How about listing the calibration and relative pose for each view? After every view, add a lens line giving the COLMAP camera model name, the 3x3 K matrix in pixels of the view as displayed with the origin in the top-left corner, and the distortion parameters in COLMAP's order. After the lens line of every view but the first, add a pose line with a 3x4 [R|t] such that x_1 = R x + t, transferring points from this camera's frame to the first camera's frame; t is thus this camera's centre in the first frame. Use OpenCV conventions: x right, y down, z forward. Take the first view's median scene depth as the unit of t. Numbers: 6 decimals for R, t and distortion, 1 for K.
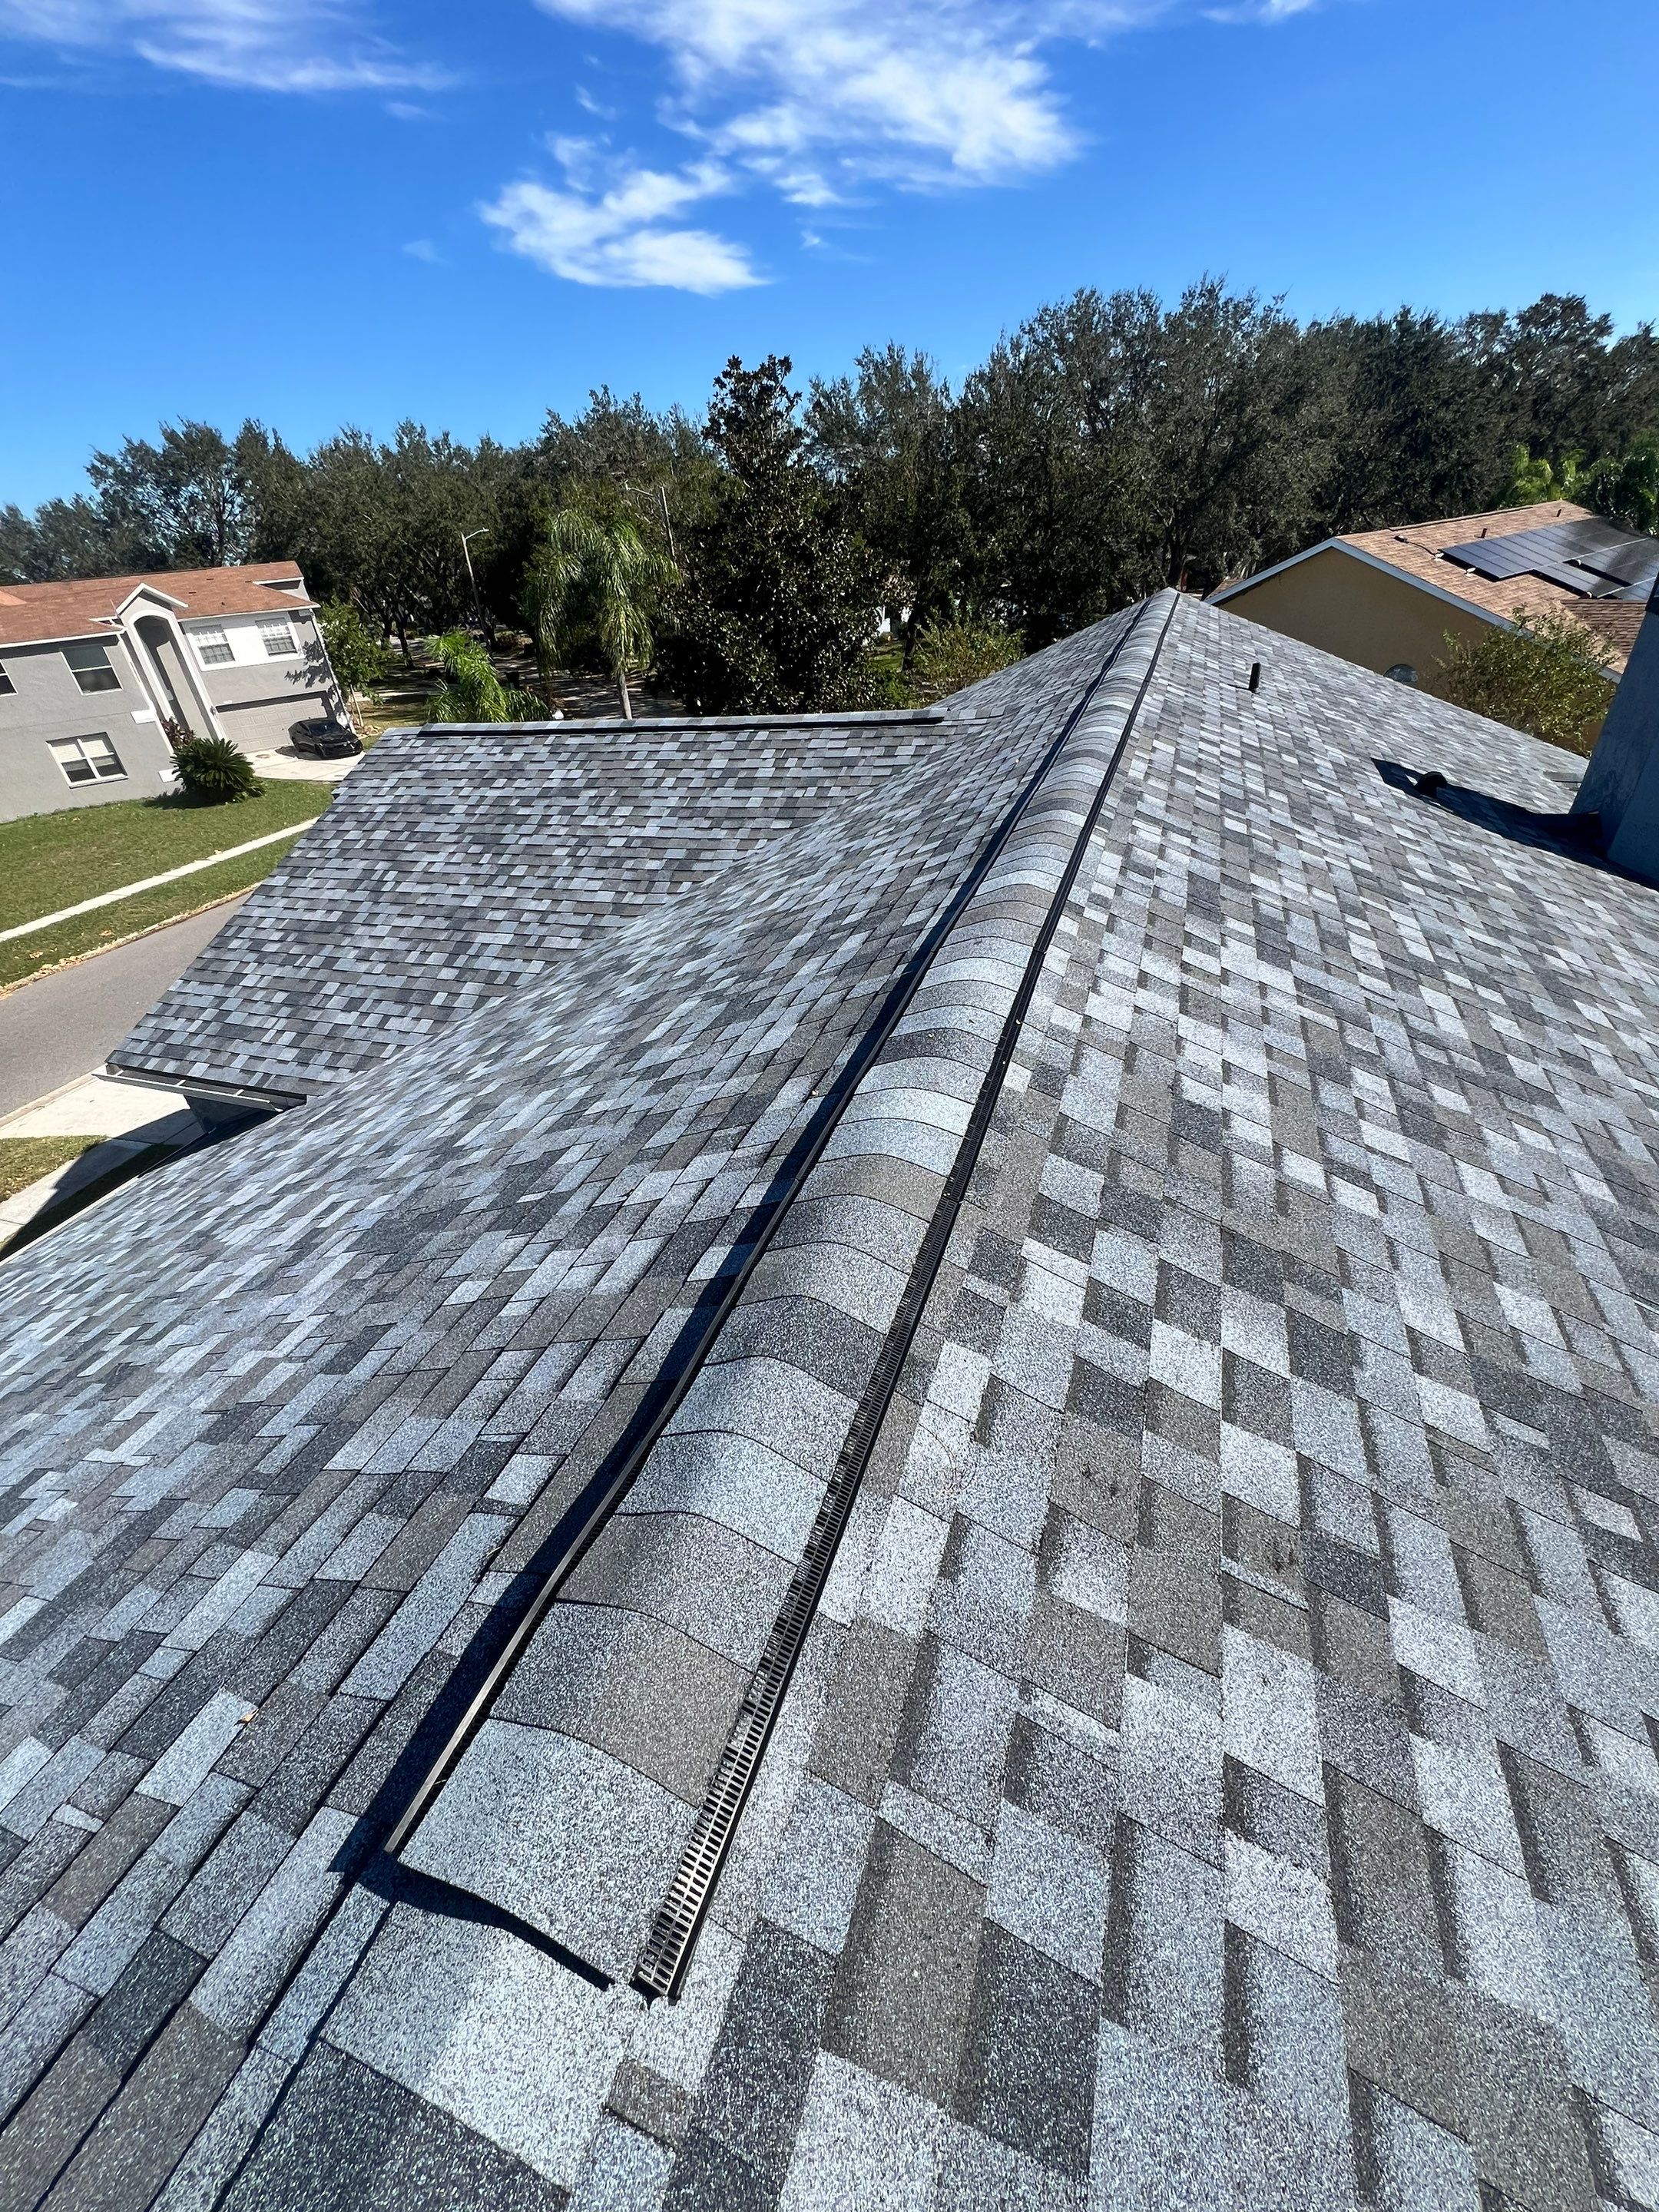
lens RADIAL K [[885.7, 0, 833.1], [0, 885.7, 1103.1], [0, 0, 1]] dist [-0.002159, 0.001101]
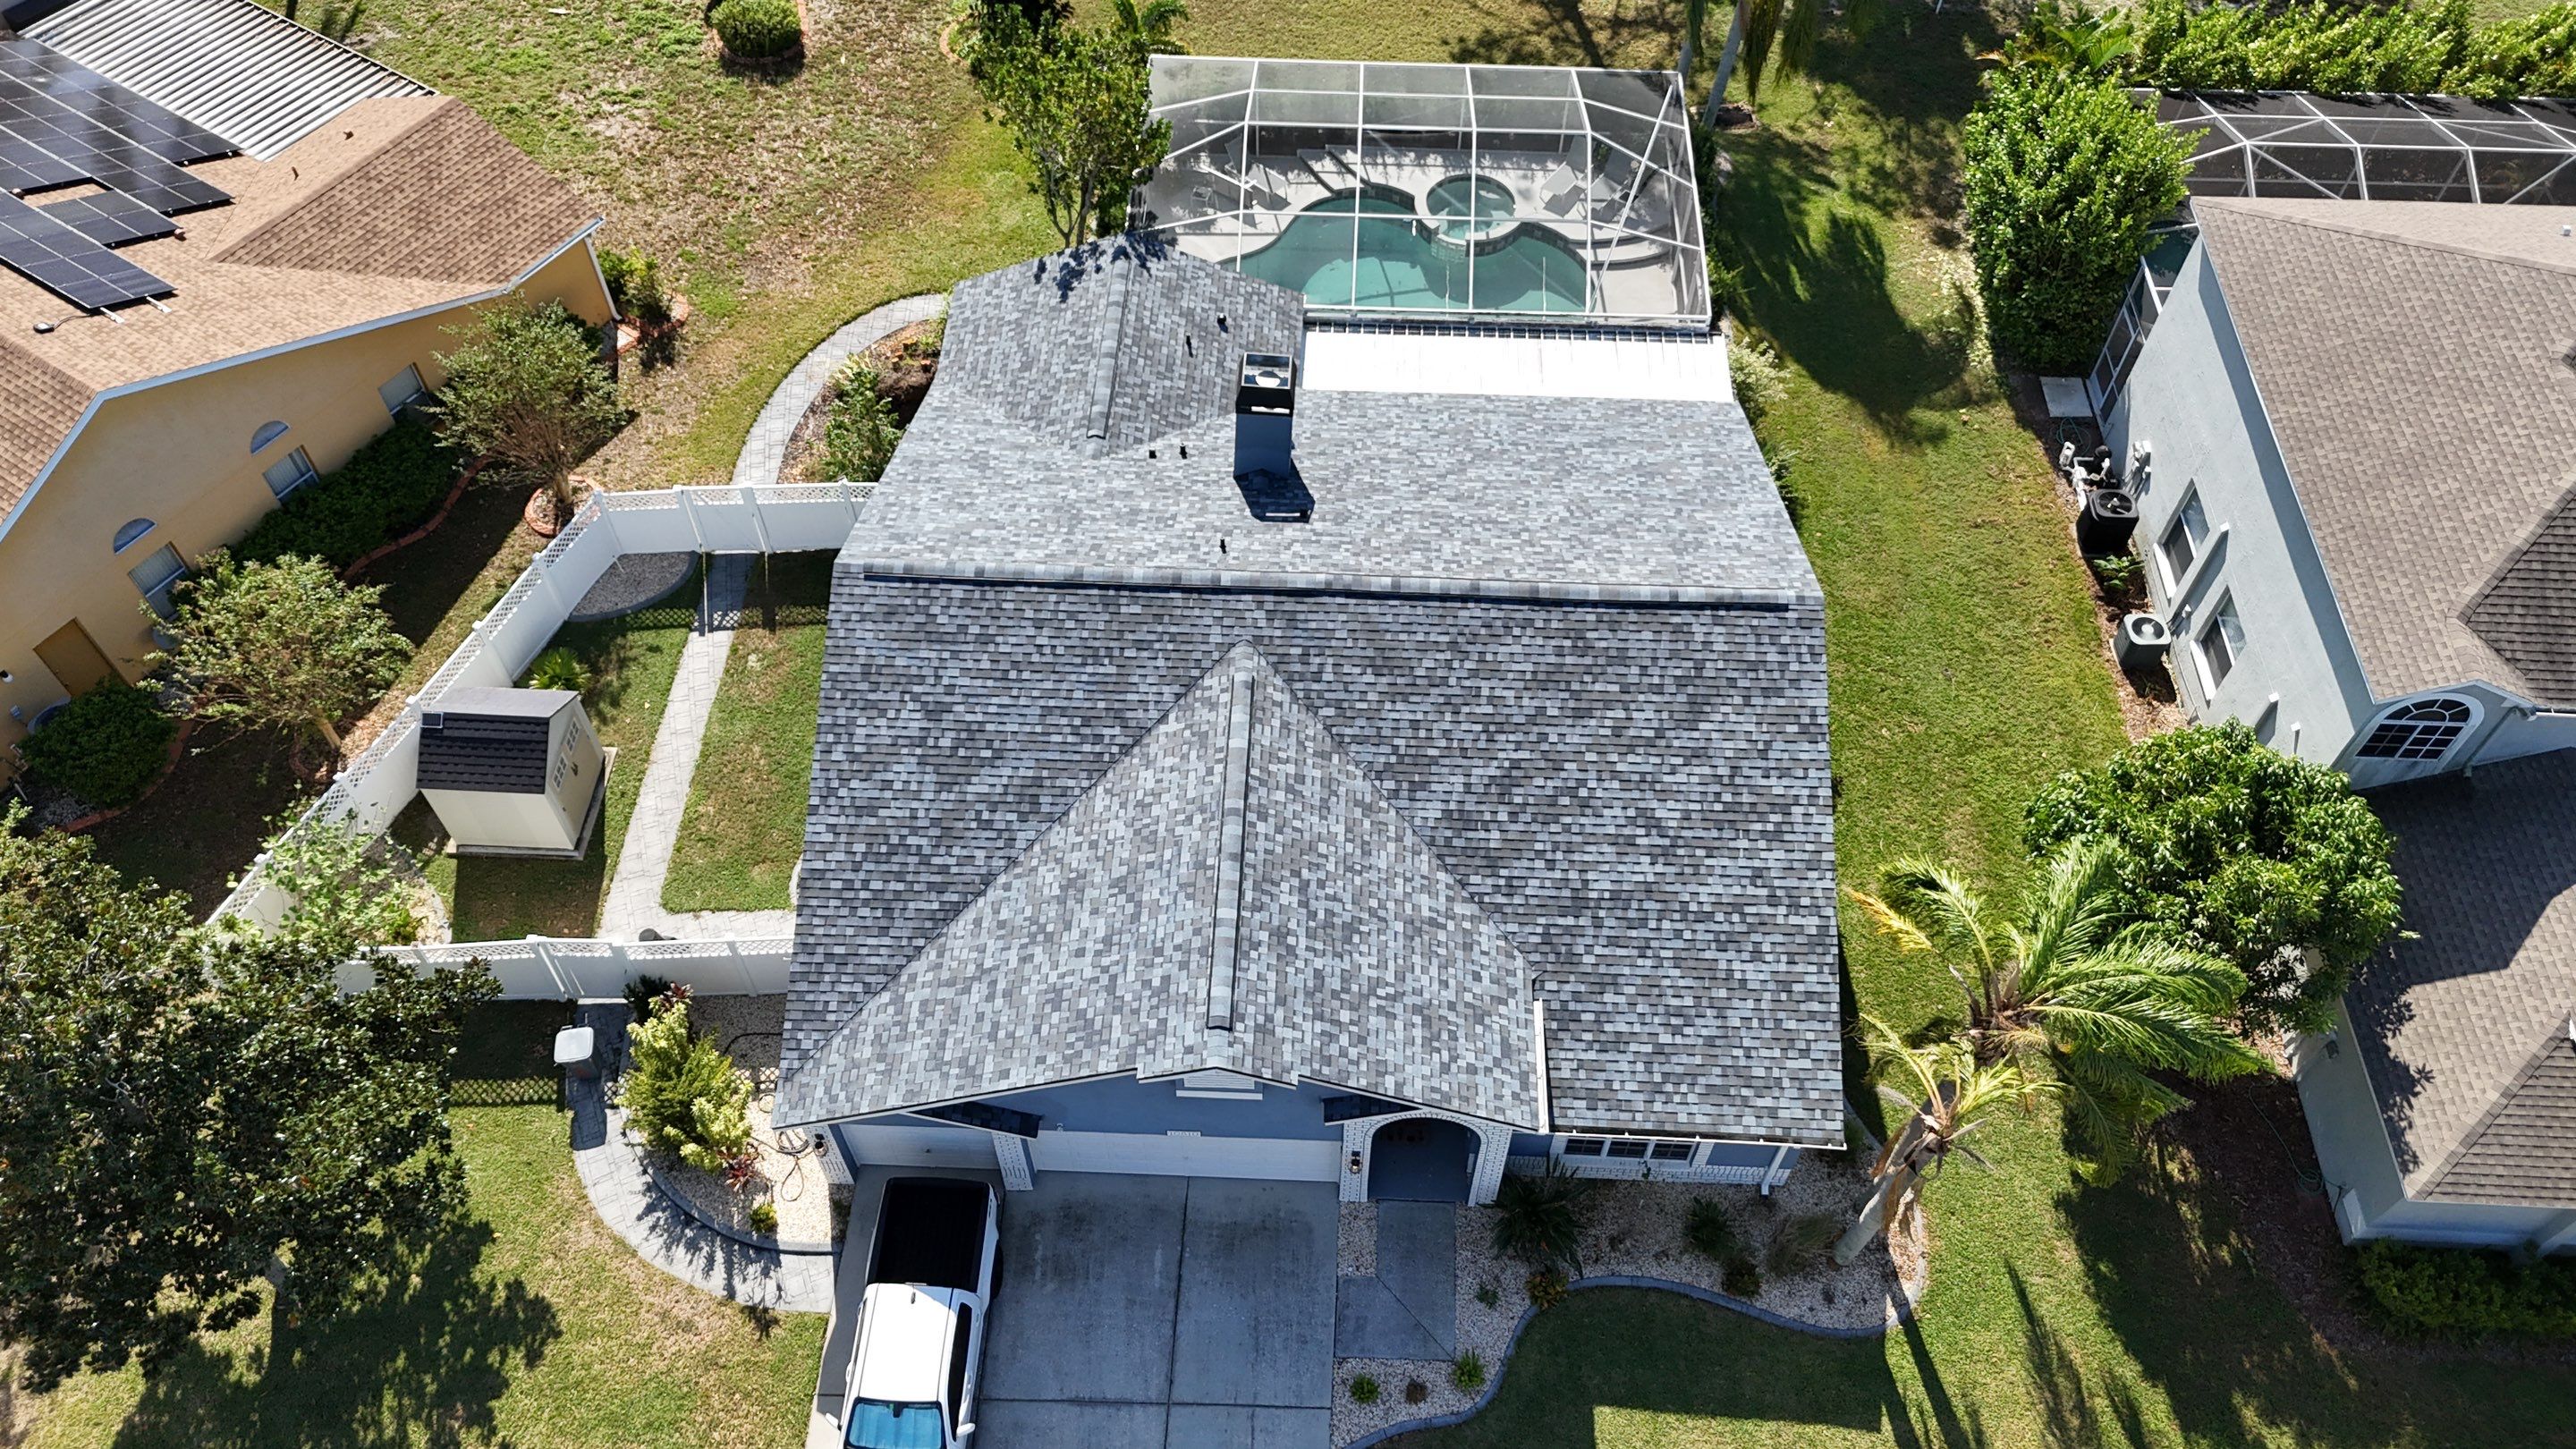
lens RADIAL K [[1895.7, 0, 1288.0], [0, 1895.7, 724.5], [0, 0, 1]] dist [0.100185, -0.123648]
pose [[-0.299123, -0.719737, 0.626502, -3.462016], [0.537070, 0.415705, 0.733993, -4.668155], [-0.788721, 0.556030, 0.262202, 0.060274]]
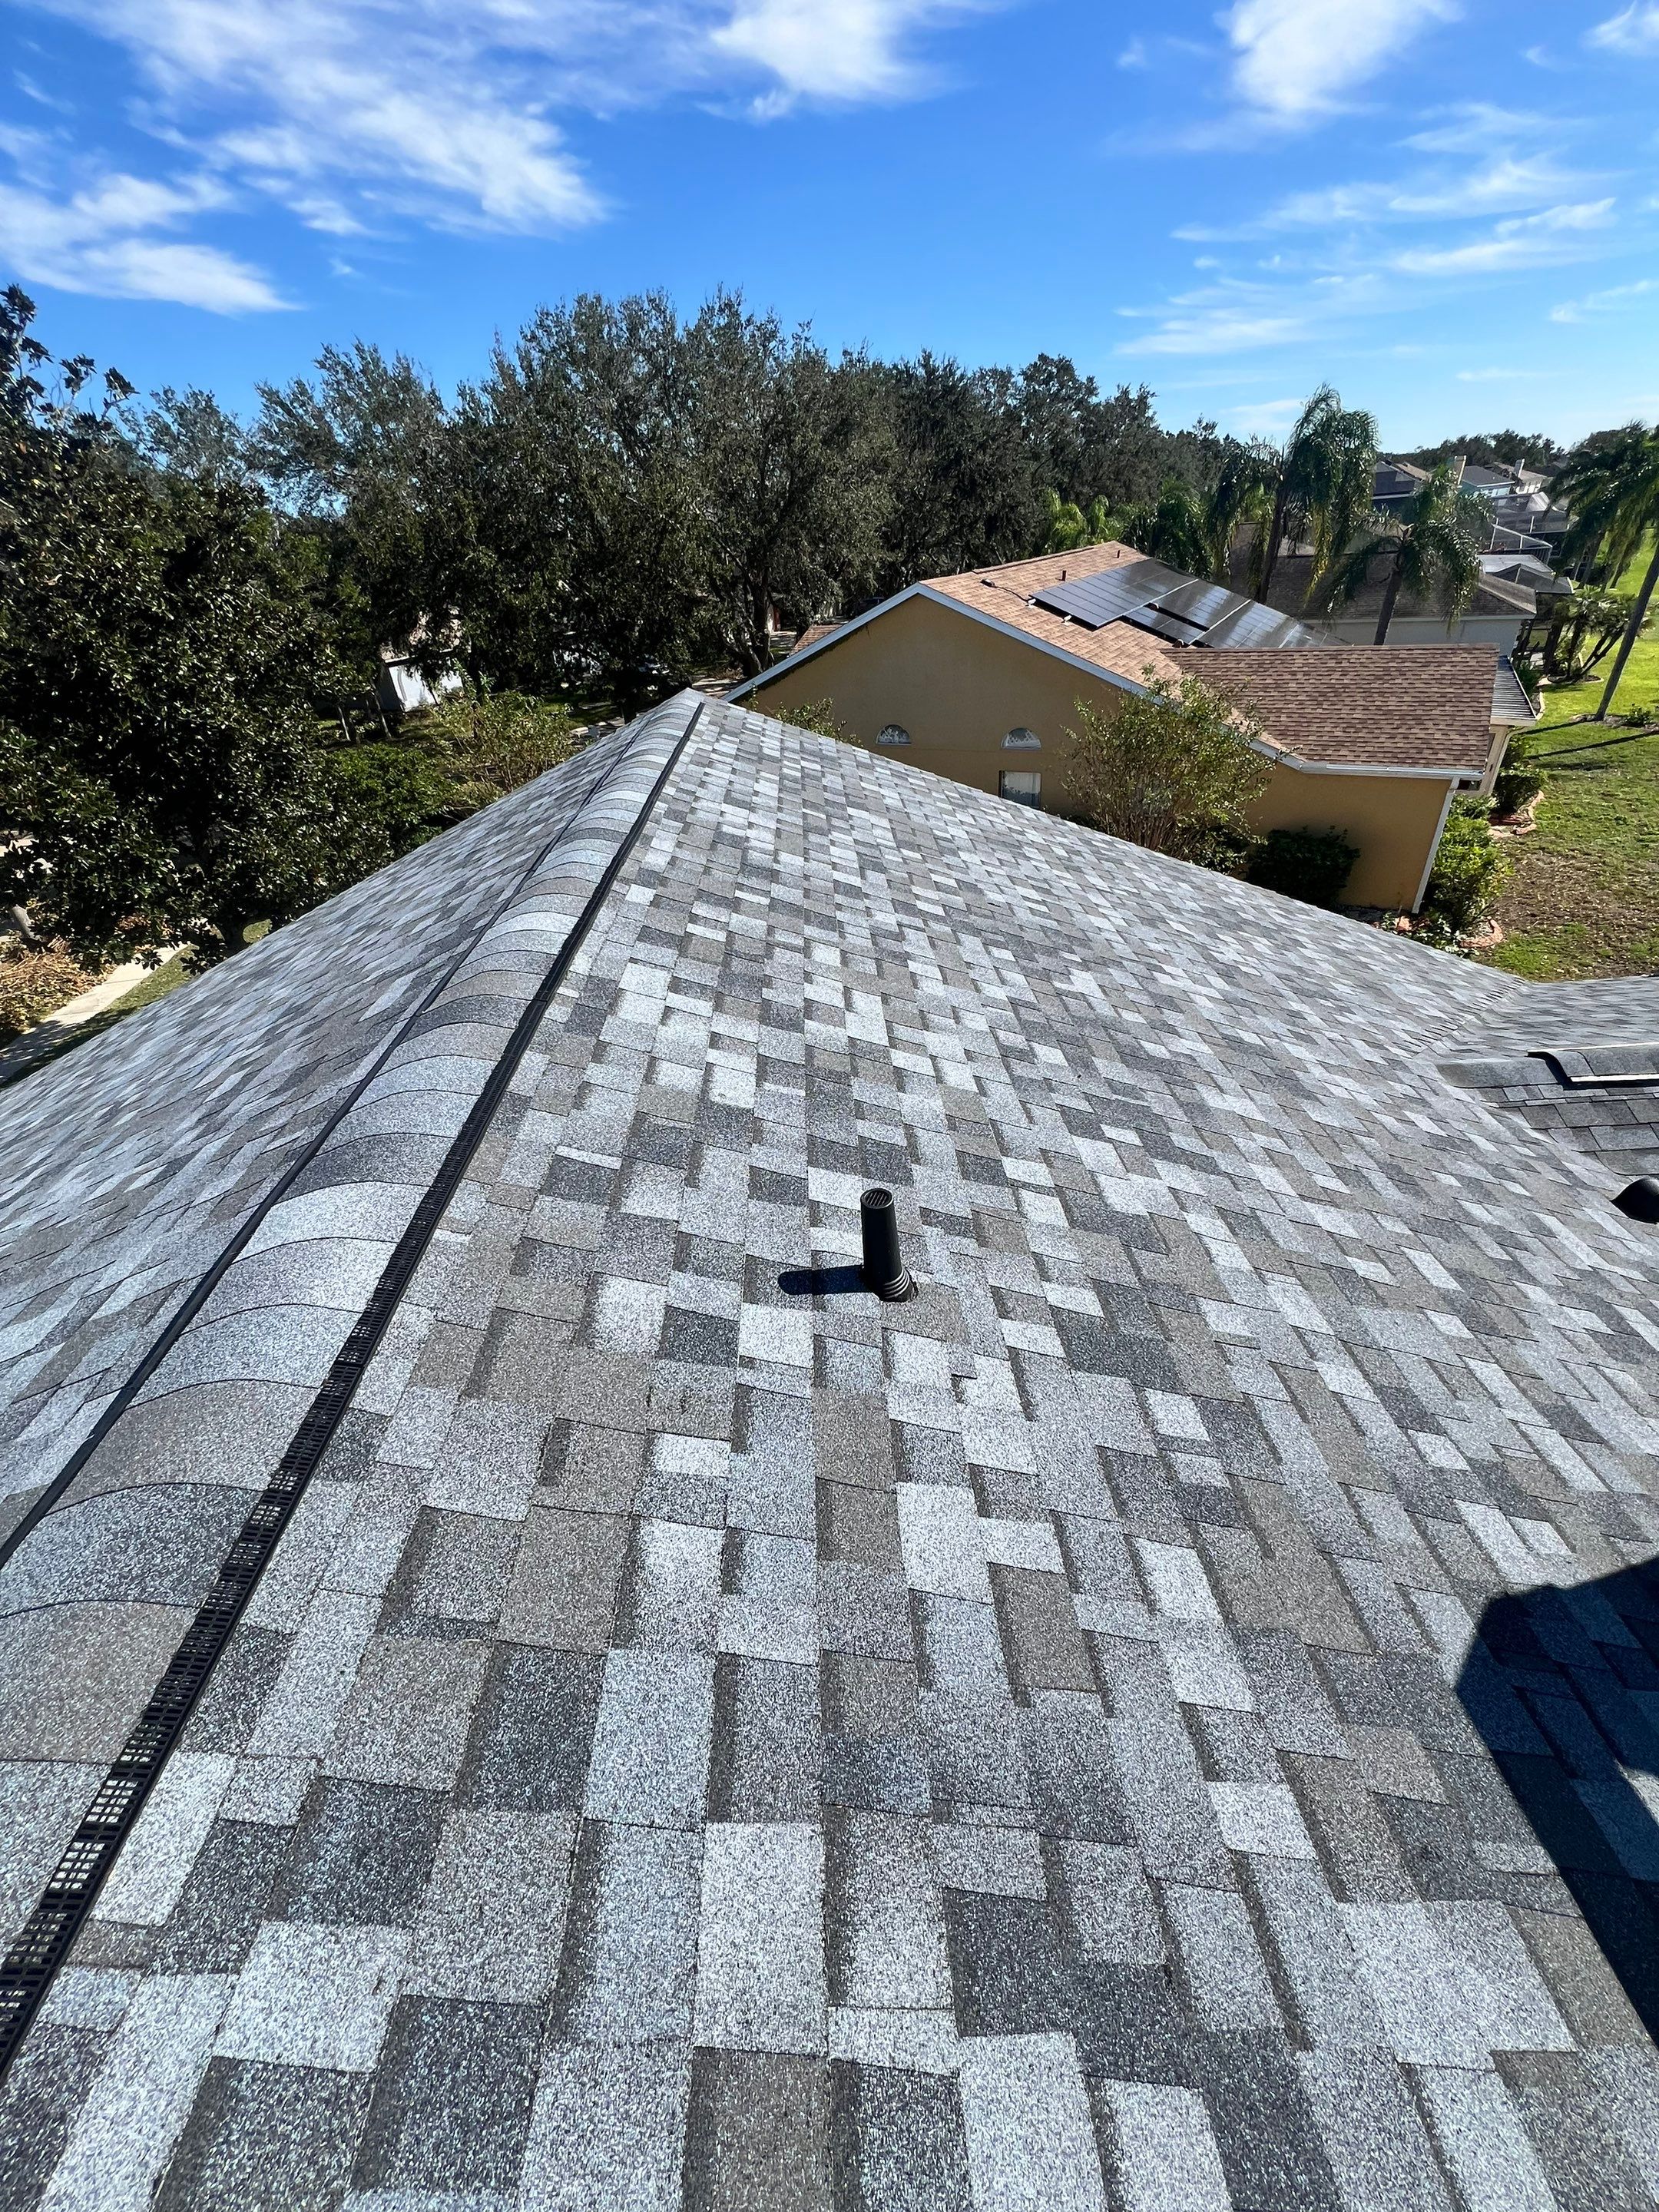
lens RADIAL K [[885.7, 0, 833.1], [0, 885.7, 1103.1], [0, 0, 1]] dist [-0.002159, 0.001101]
pose [[0.929173, -0.192456, 0.315592, 0.571281], [0.201864, 0.979409, 0.002935, -0.753568], [-0.309659, 0.060980, 0.948890, 1.120179]]
